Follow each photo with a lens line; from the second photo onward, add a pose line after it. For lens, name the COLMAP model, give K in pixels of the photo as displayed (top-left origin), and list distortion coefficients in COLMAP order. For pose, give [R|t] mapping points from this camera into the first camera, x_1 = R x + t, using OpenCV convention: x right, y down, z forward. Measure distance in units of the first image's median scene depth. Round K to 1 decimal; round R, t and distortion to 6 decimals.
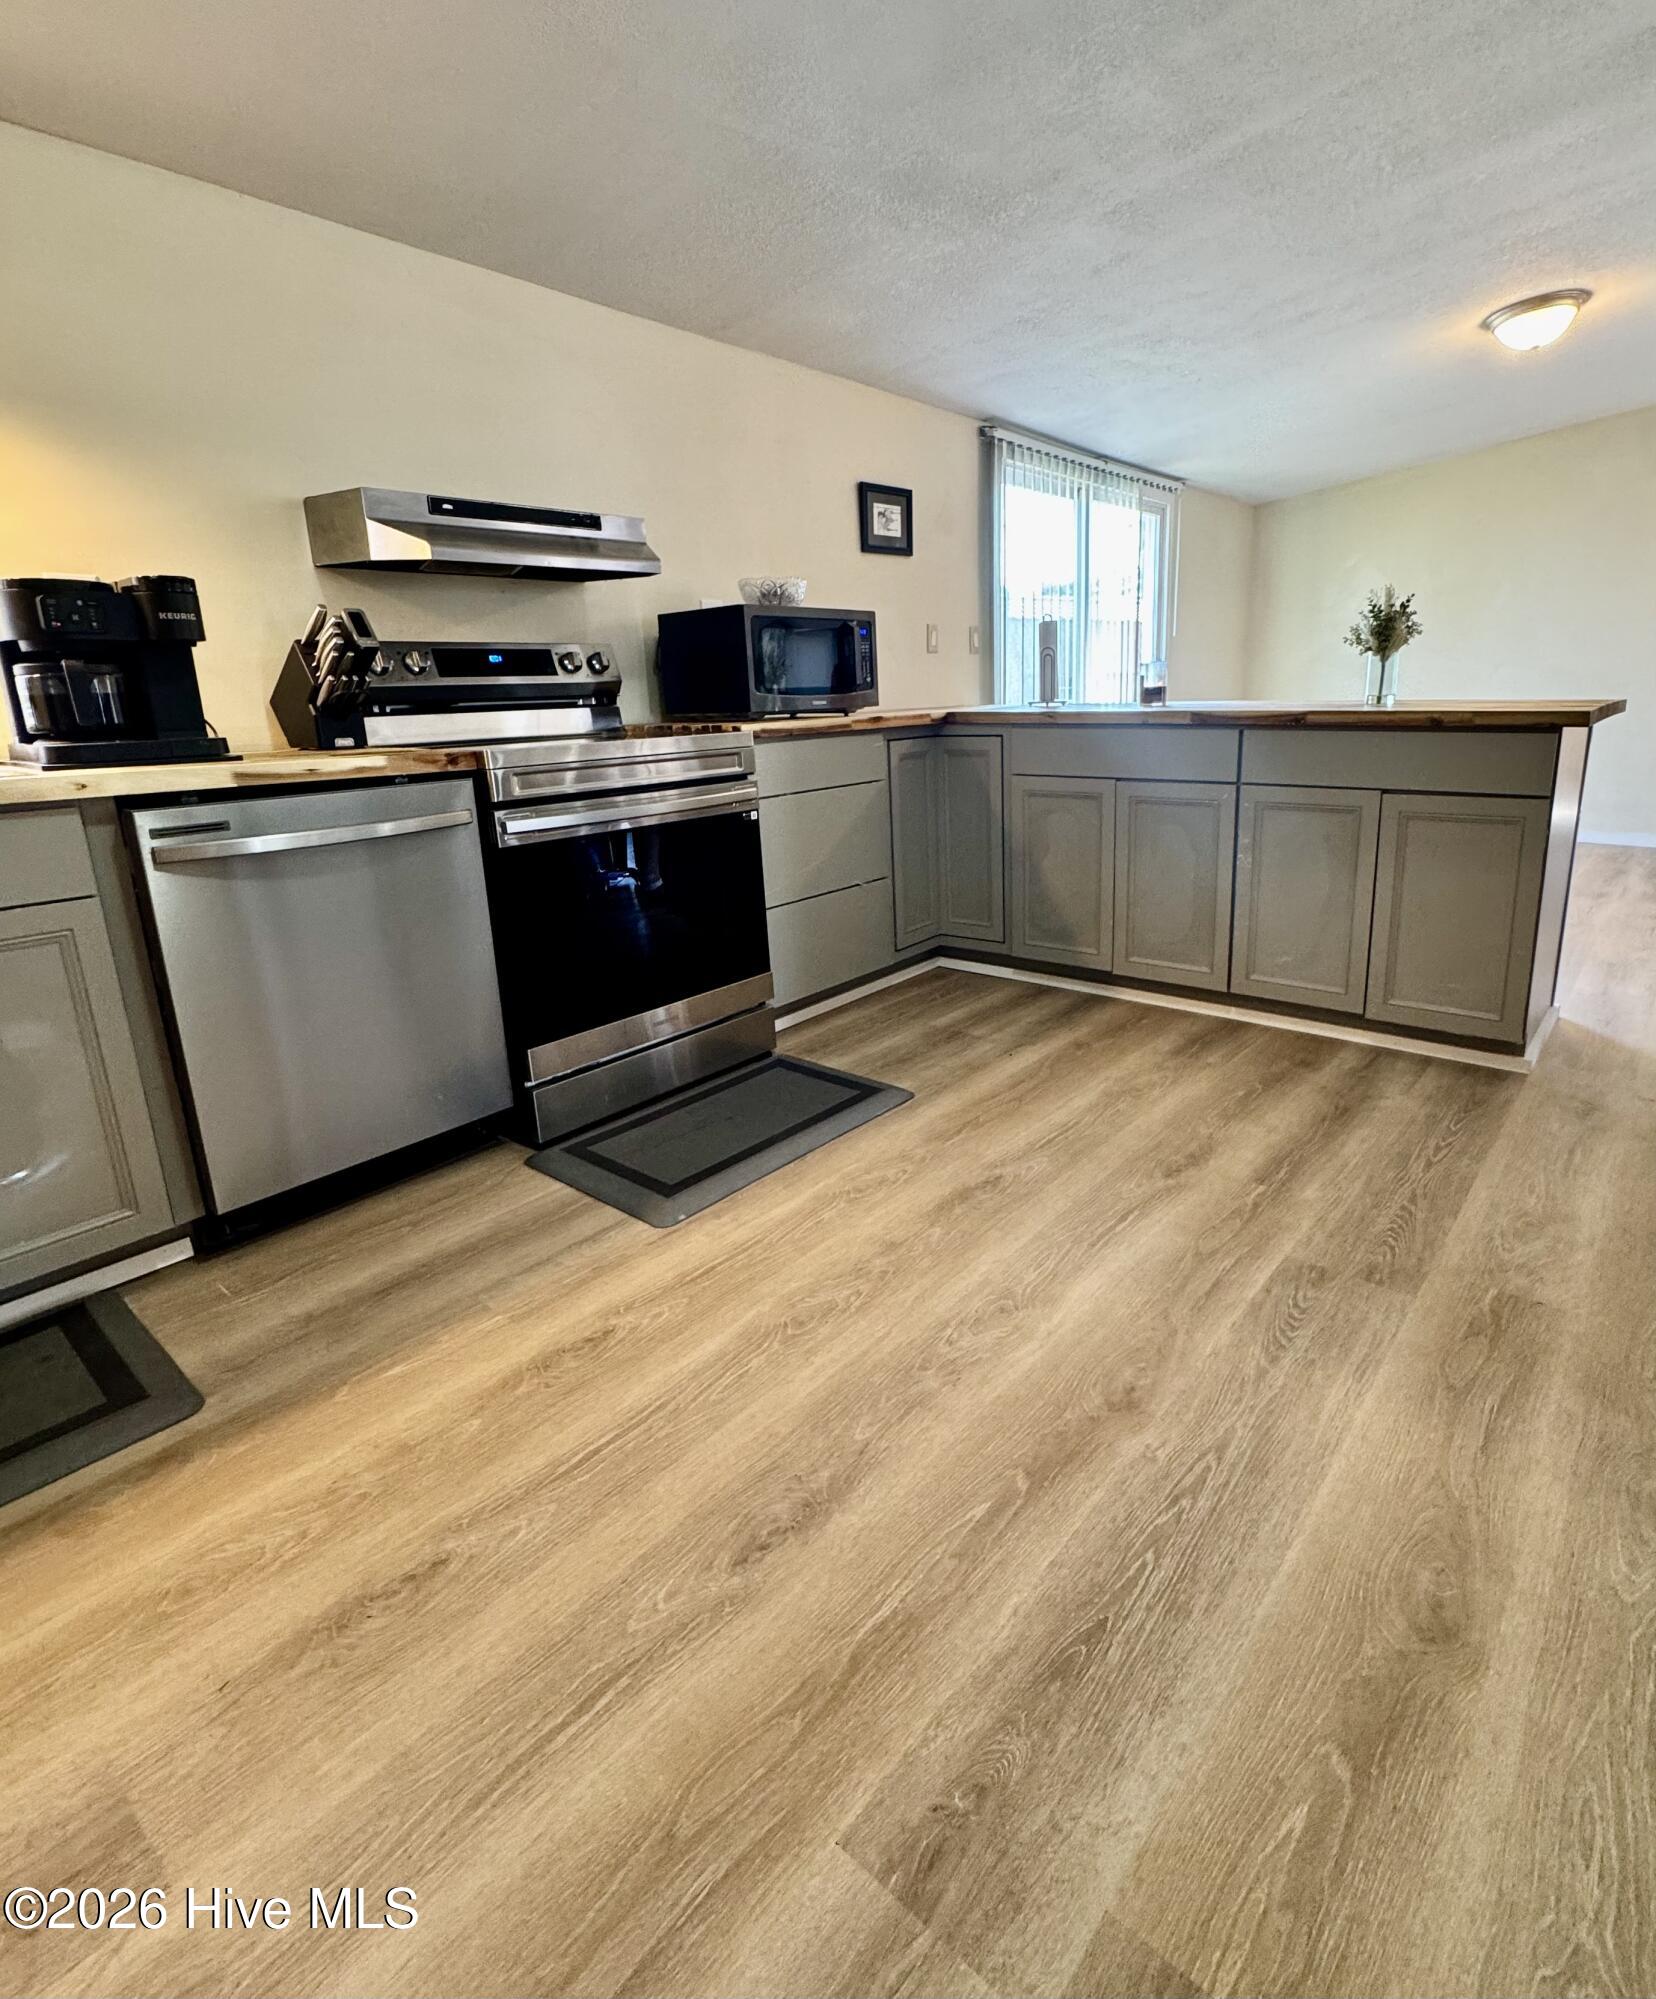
lens RADIAL K [[999.7, 0, 913.2], [0, 999.7, 932.5], [0, 0, 1]] dist [-0.004646, -0.000158]
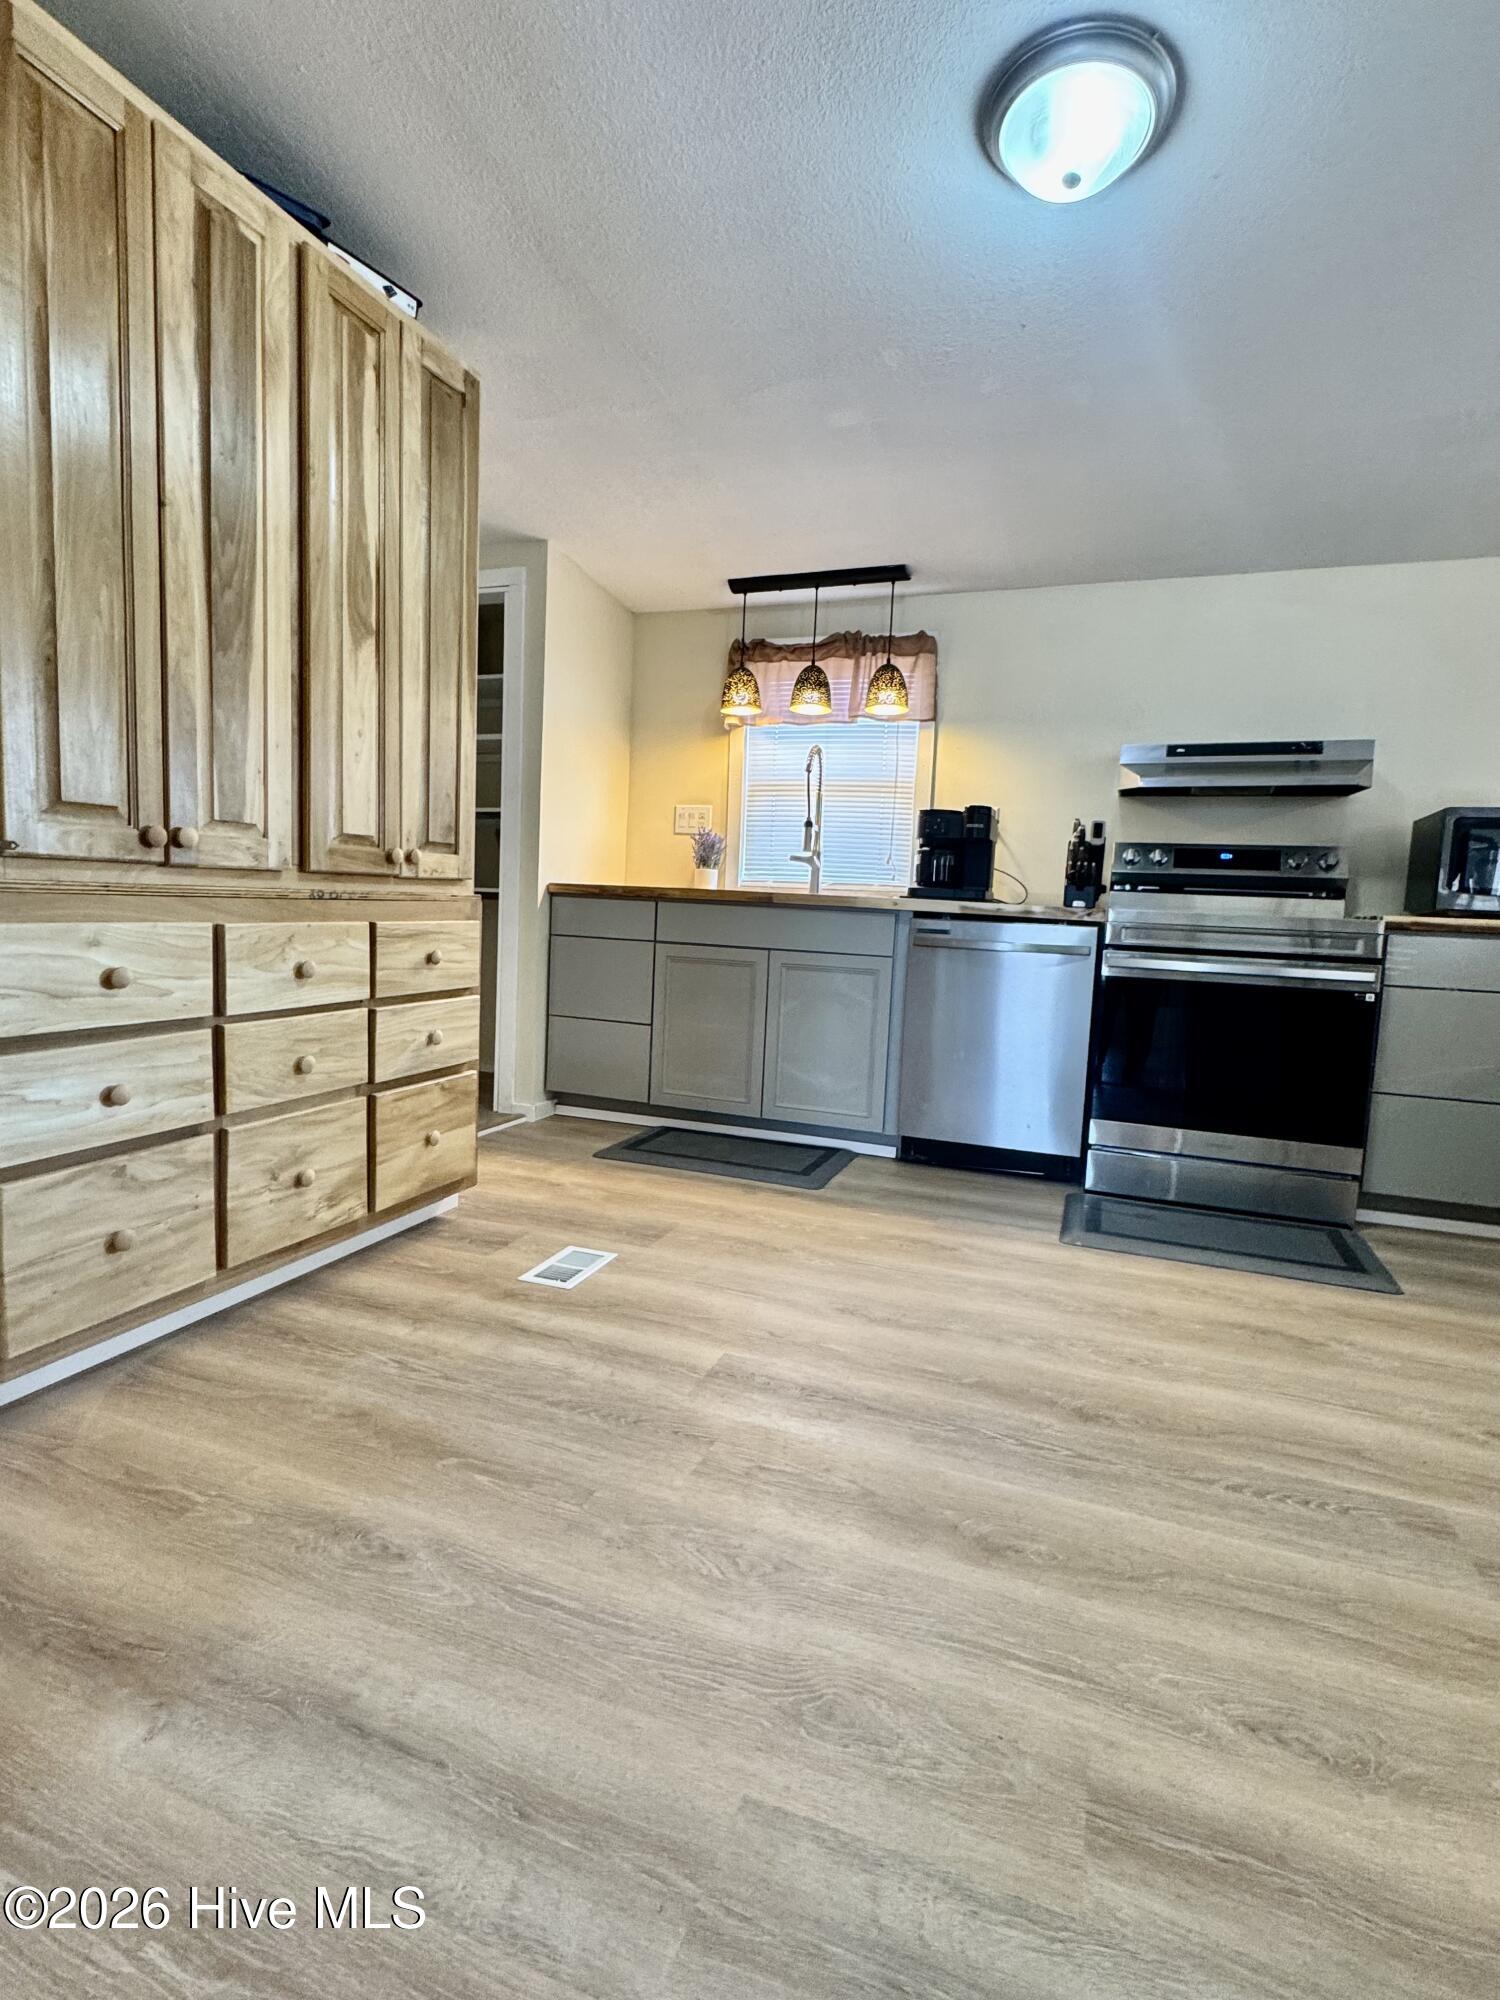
lens RADIAL K [[965.7, 0, 750.0], [0, 965.7, 1000.0], [0, 0, 1]] dist [-0.002139, -0.000202]
pose [[0.311767, 0.138099, -0.940069, 0.825201], [-0.279892, 0.958829, 0.048031, 0.029005], [0.907999, 0.248144, 0.337584, 0.068580]]
